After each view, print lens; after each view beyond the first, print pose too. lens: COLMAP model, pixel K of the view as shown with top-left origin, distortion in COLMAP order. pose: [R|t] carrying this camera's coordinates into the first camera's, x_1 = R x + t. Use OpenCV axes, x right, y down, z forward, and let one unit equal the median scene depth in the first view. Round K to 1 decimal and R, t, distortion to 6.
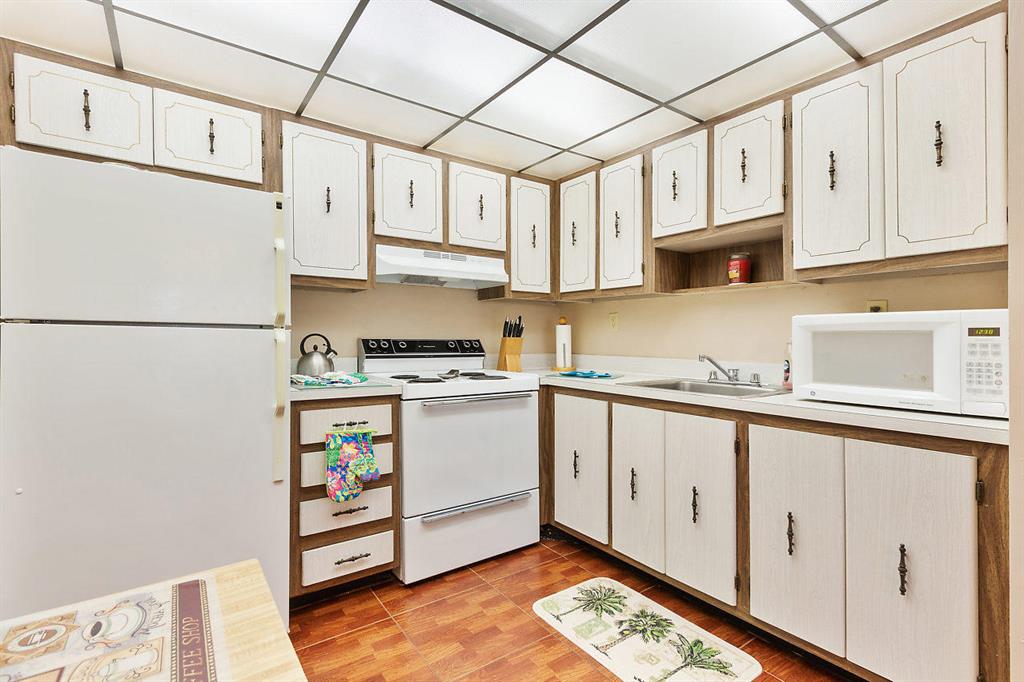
lens RADIAL K [[475.5, 0, 510.7], [0, 475.5, 342.5], [0, 0, 1]] dist [0.012911, -0.000231]
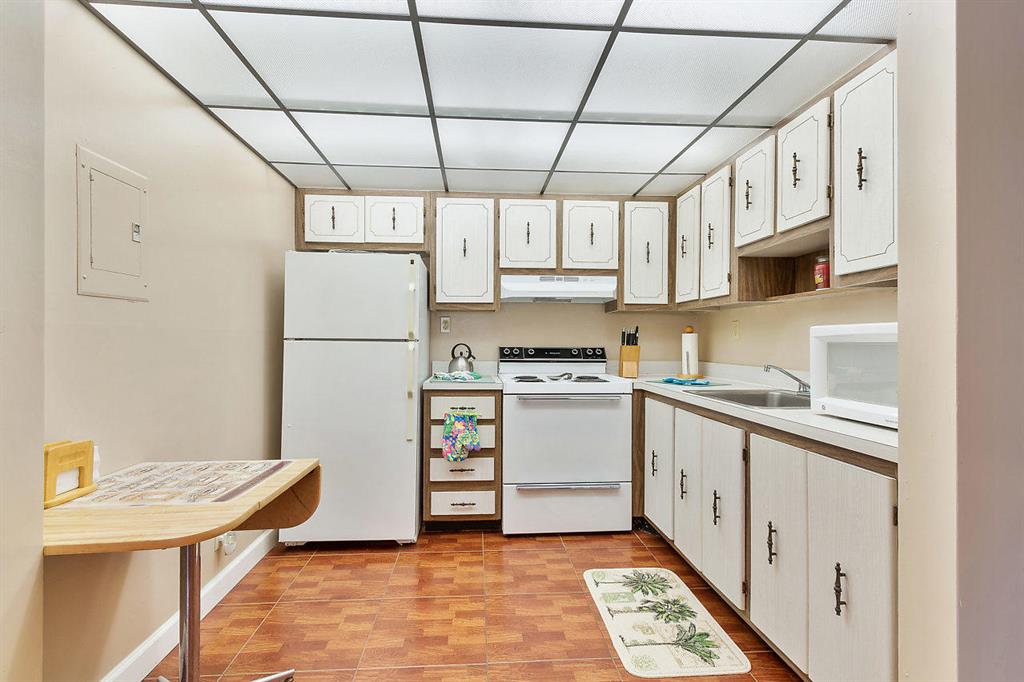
lens RADIAL K [[475.5, 0, 510.7], [0, 475.5, 342.5], [0, 0, 1]] dist [0.012911, -0.000231]
pose [[0.851480, -0.001999, -0.524383, 0.442804], [-0.002894, 0.999960, -0.008511, -0.010224], [0.524378, 0.008764, 0.851440, -0.105905]]
